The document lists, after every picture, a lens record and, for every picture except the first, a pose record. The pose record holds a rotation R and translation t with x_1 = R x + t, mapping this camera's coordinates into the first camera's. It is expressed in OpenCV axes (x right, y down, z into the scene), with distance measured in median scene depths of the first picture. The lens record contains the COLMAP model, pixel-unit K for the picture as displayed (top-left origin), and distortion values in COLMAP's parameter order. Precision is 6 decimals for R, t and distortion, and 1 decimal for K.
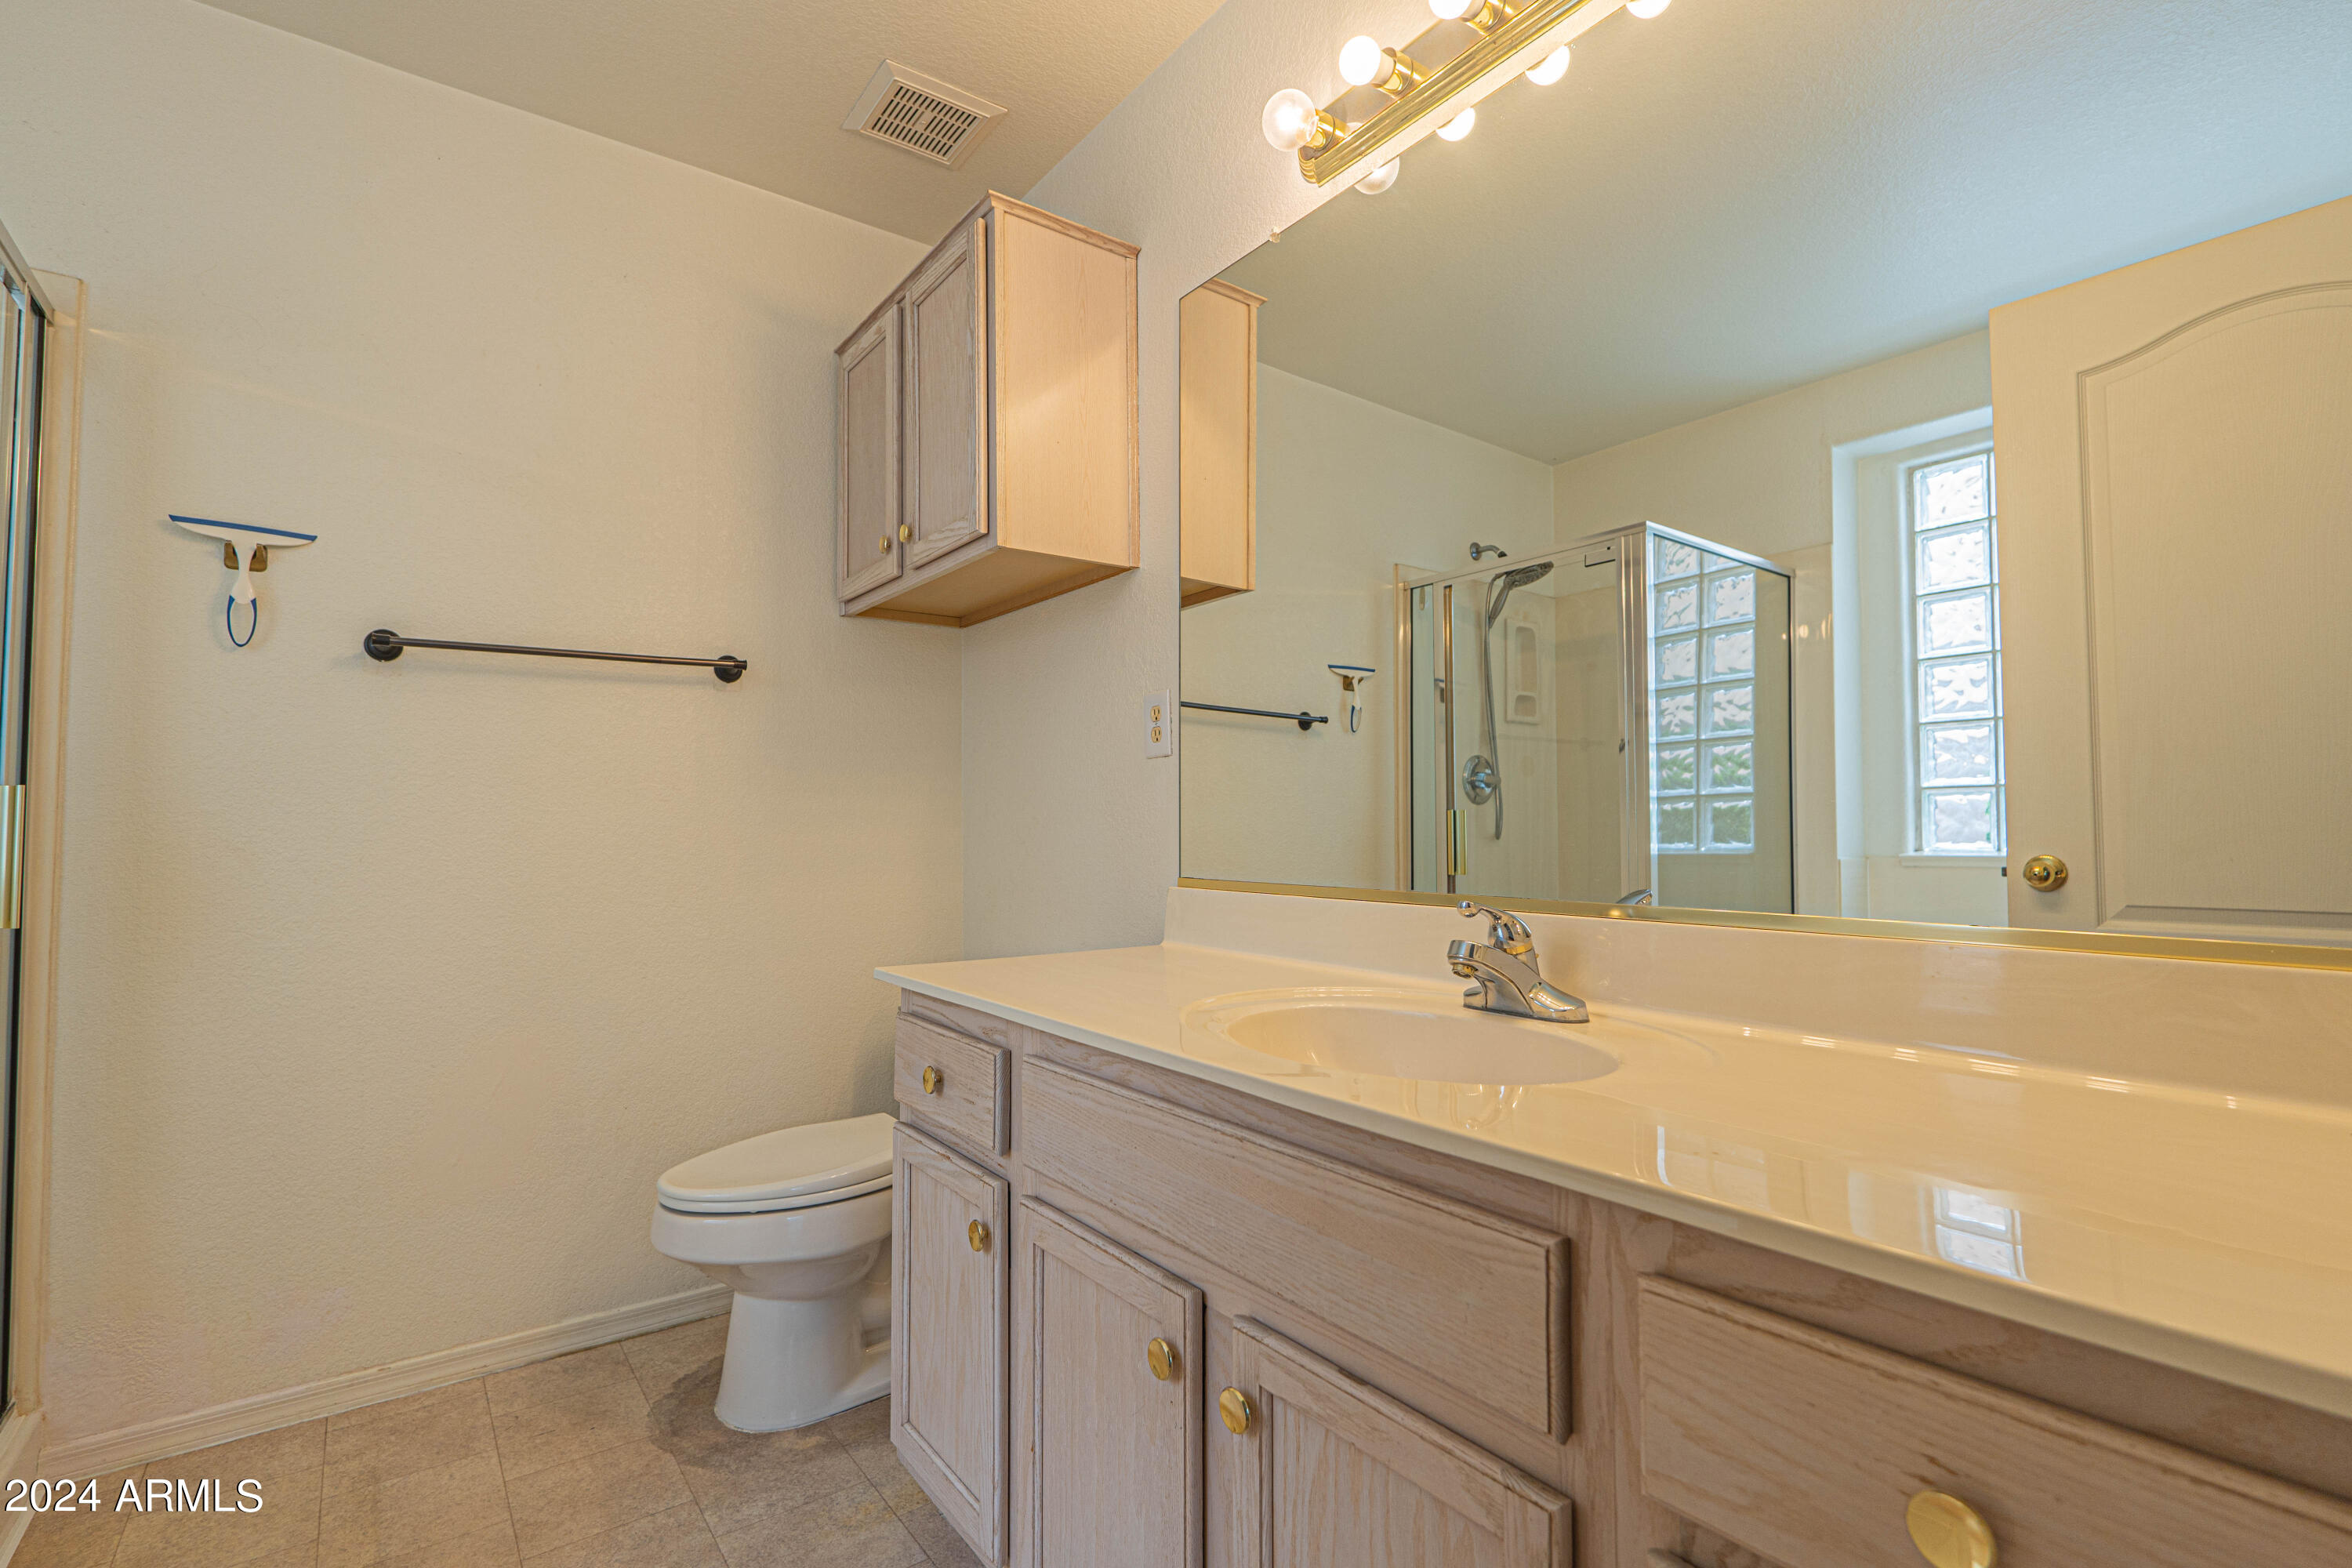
lens RADIAL K [[1073.6, 0, 1172.0], [0, 1073.6, 780.6], [0, 0, 1]] dist [-0.009622, 0.001212]
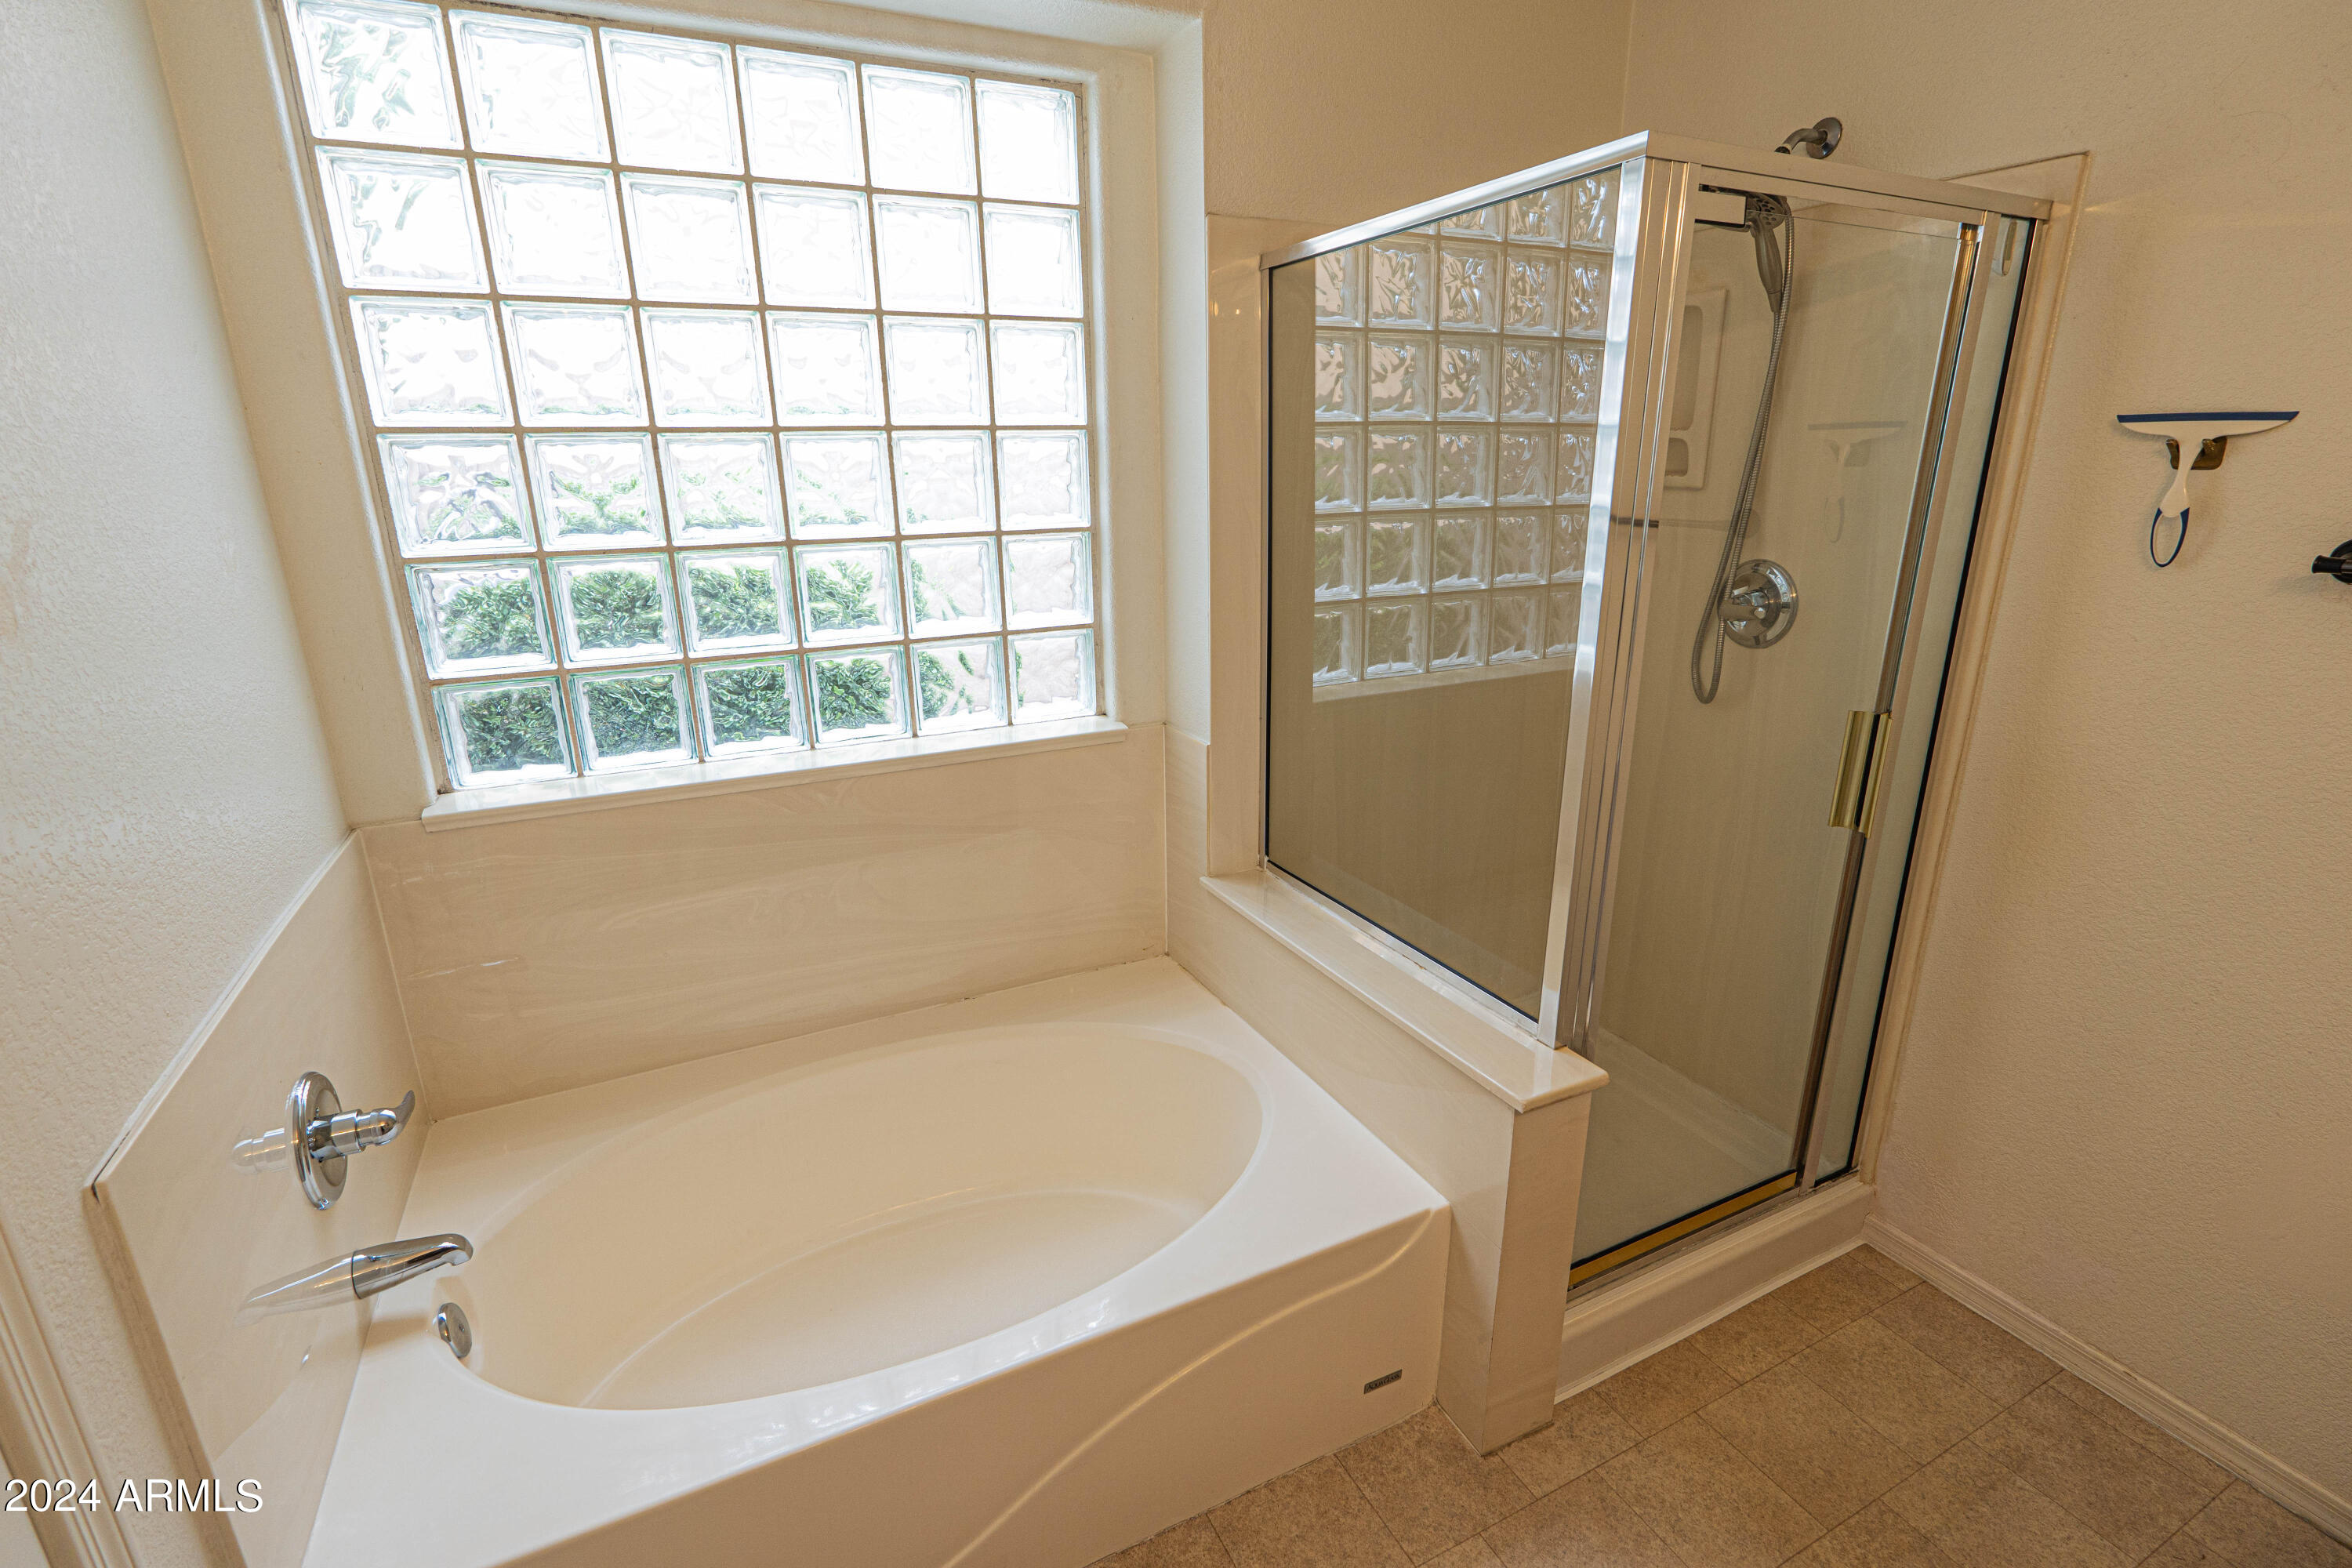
lens RADIAL K [[1073.6, 0, 1172.0], [0, 1073.6, 780.6], [0, 0, 1]] dist [-0.009622, 0.001212]
pose [[-0.183283, 0.294649, -0.937864, 0.117641], [0.059171, 0.955602, 0.288658, -0.254470], [0.981278, -0.002588, -0.192581, 0.388589]]
